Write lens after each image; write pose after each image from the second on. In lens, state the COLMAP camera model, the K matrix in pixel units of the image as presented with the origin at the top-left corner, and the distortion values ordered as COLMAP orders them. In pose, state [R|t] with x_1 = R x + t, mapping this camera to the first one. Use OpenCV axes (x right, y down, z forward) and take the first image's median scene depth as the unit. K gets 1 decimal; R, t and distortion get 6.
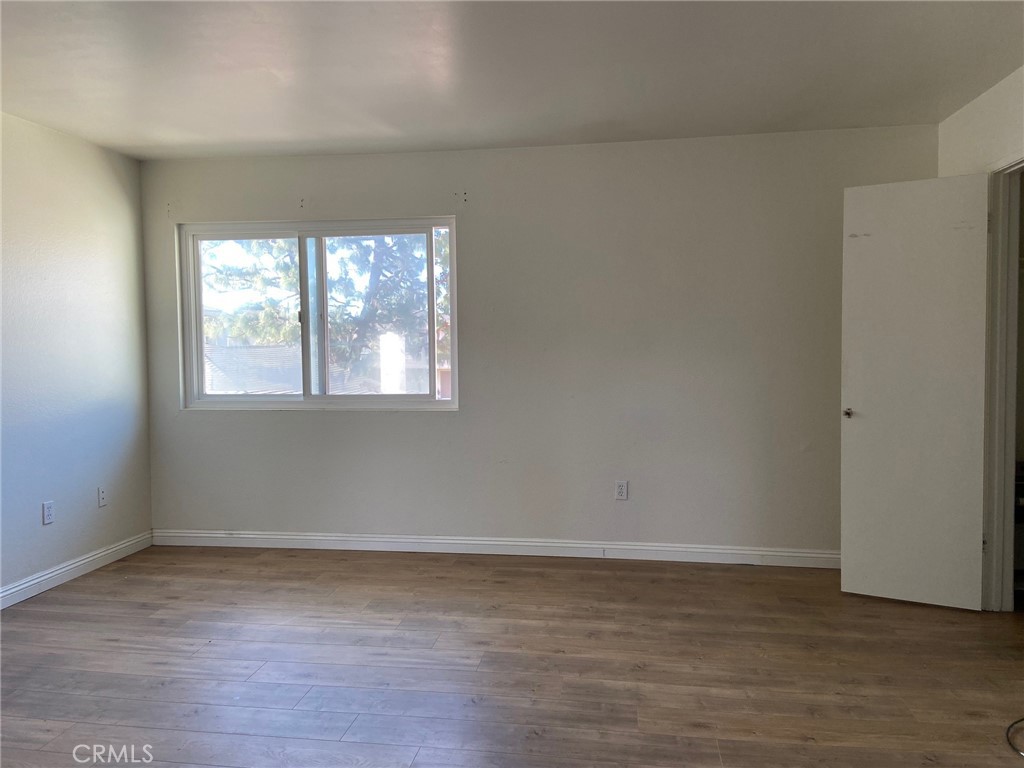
lens RADIAL K [[768.4, 0, 507.4], [0, 768.4, 373.4], [0, 0, 1]] dist [0.051371, -0.006243]
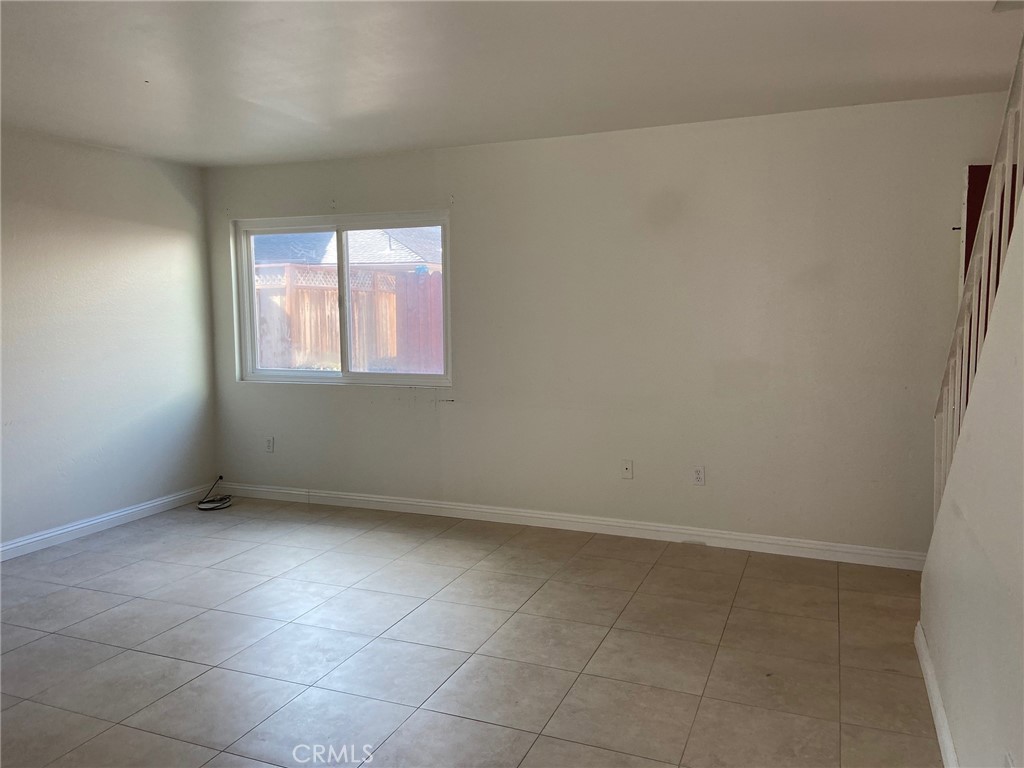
lens RADIAL K [[768.4, 0, 507.4], [0, 768.4, 373.4], [0, 0, 1]] dist [0.051371, -0.006243]
pose [[0.966352, 0.018067, -0.256588, 0.261095], [-0.011966, 0.999608, 0.025322, -0.000347], [0.256945, -0.021399, 0.966189, -0.014766]]
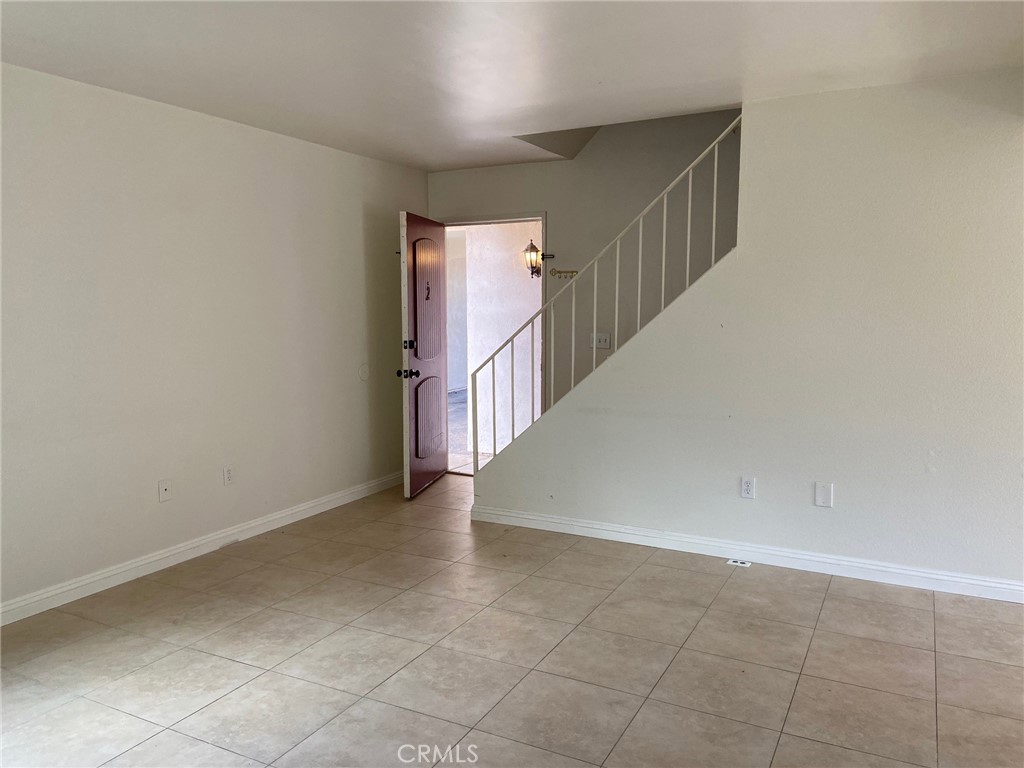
lens RADIAL K [[768.4, 0, 507.4], [0, 768.4, 373.4], [0, 0, 1]] dist [0.051371, -0.006243]
pose [[0.349194, -0.086658, 0.933035, -1.052900], [0.064611, 0.995571, 0.068285, -0.033052], [-0.934820, 0.036440, 0.353247, 0.531221]]
